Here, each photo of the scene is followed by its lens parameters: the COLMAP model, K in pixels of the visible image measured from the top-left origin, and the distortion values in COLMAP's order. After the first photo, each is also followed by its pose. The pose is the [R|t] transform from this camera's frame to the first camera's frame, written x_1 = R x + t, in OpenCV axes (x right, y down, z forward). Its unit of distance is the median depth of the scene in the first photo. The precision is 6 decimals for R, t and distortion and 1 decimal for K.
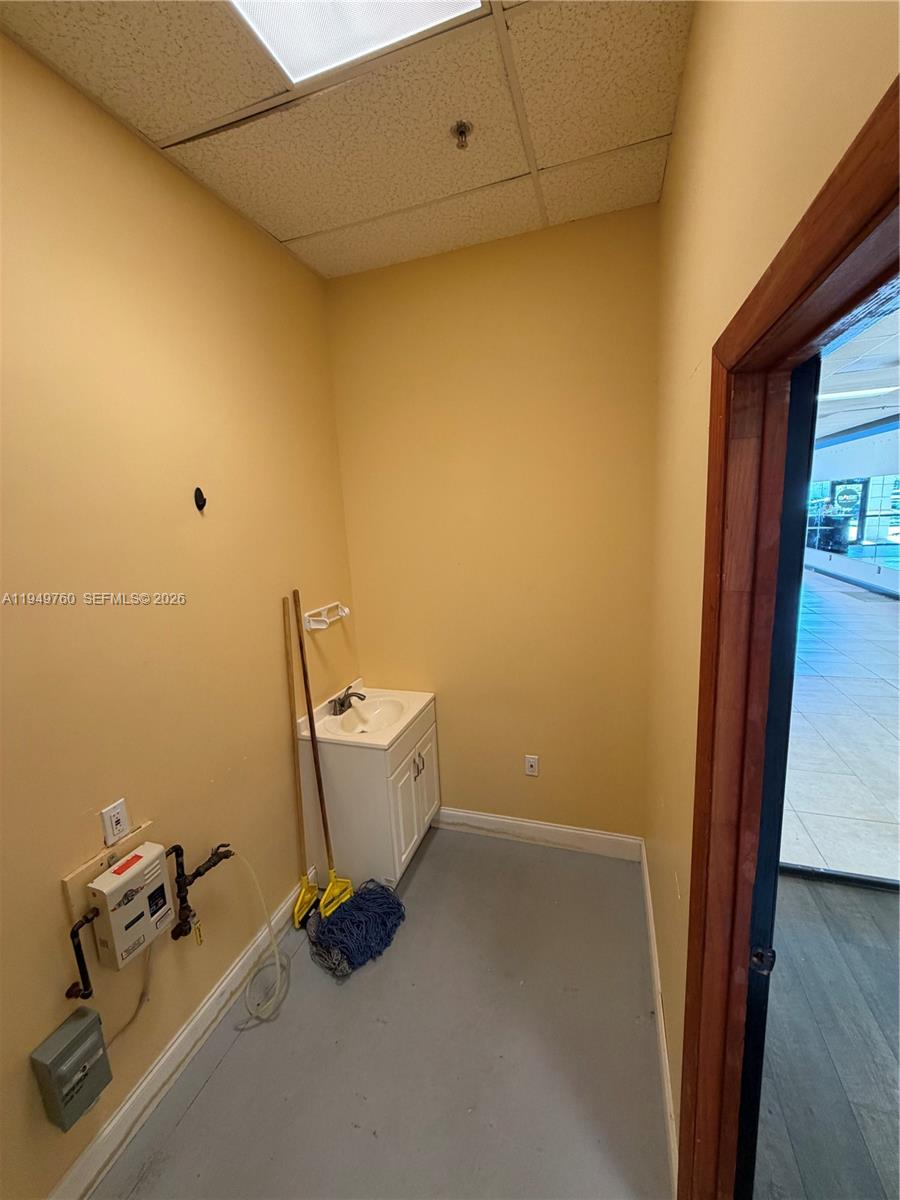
lens RADIAL K [[479.1, 0, 449.1], [0, 479.1, 597.1], [0, 0, 1]] dist [-0.000781, 0.000005]
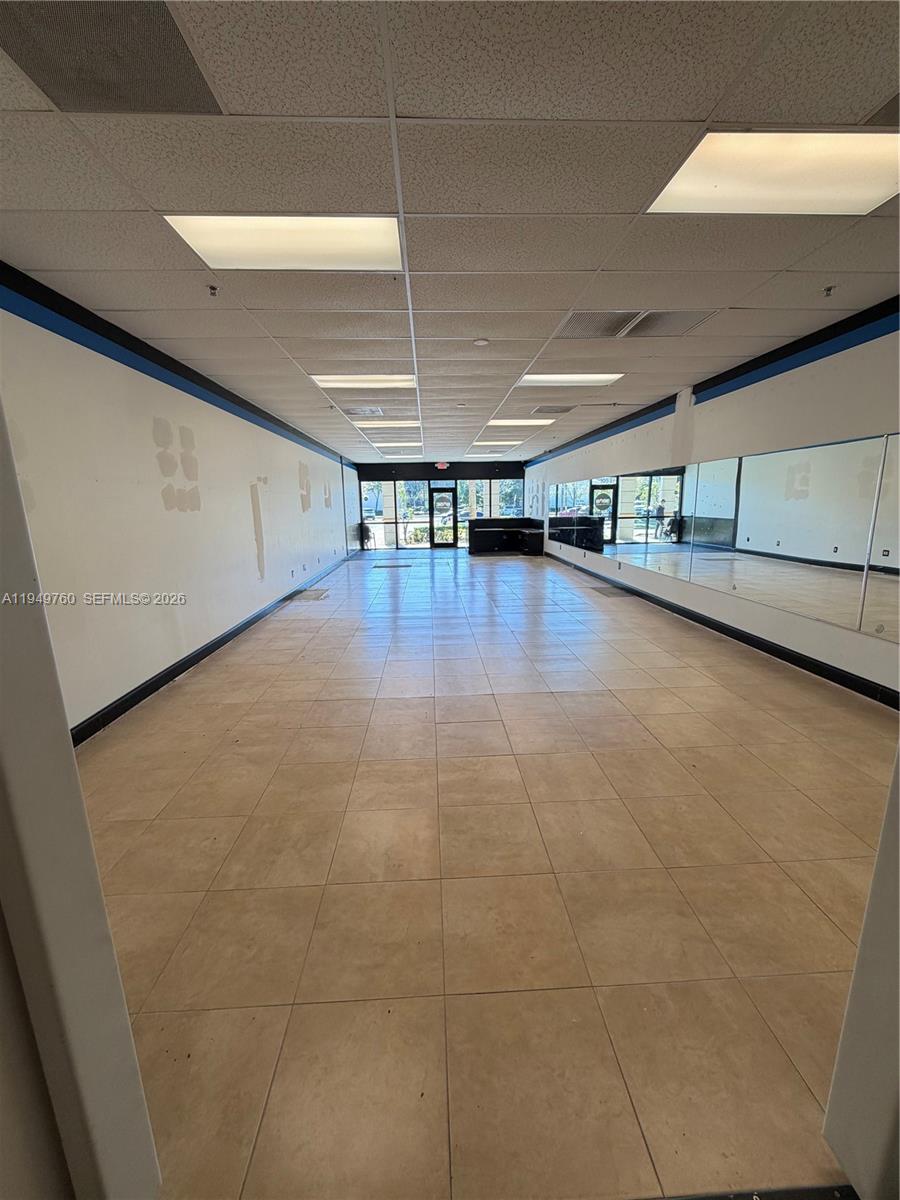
lens RADIAL K [[479.1, 0, 451.7], [0, 479.1, 603.1], [0, 0, 1]] dist [-0.000781, 0.000005]
pose [[0.934530, -0.044114, 0.353138, 0.107411], [0.041757, 0.999026, 0.014295, -0.002943], [-0.353425, 0.001387, 0.935462, 0.092078]]
